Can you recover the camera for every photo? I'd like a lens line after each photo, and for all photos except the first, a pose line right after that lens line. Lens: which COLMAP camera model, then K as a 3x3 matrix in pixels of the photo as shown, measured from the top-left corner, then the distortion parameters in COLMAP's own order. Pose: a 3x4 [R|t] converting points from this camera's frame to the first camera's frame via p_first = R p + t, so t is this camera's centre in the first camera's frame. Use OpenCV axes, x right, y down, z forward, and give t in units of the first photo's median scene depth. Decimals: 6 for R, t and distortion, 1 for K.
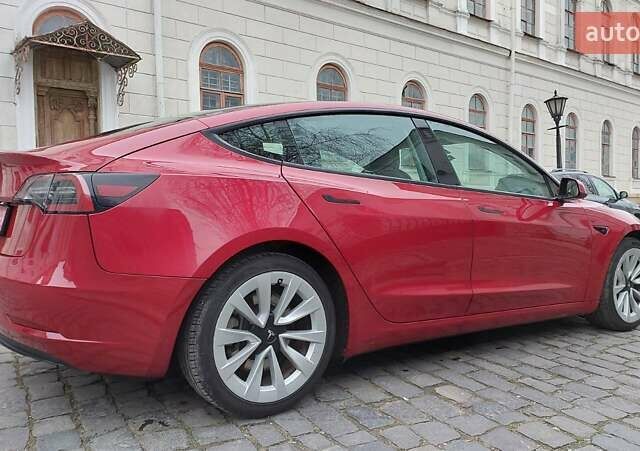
lens RADIAL K [[535.9, 0, 321.4], [0, 535.9, 224.5], [0, 0, 1]] dist [0.083151, -0.101183]
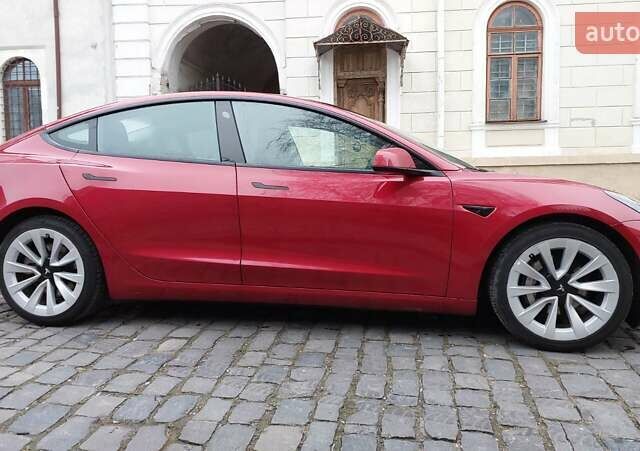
lens RADIAL K [[535.9, 0, 319.9], [0, 535.9, 222.8], [0, 0, 1]] dist [0.083151, -0.101183]
pose [[0.721167, 0.050675, -0.690905, 0.979001], [-0.014173, 0.998192, 0.058419, -0.015919], [0.692616, -0.032338, 0.720581, 0.310875]]
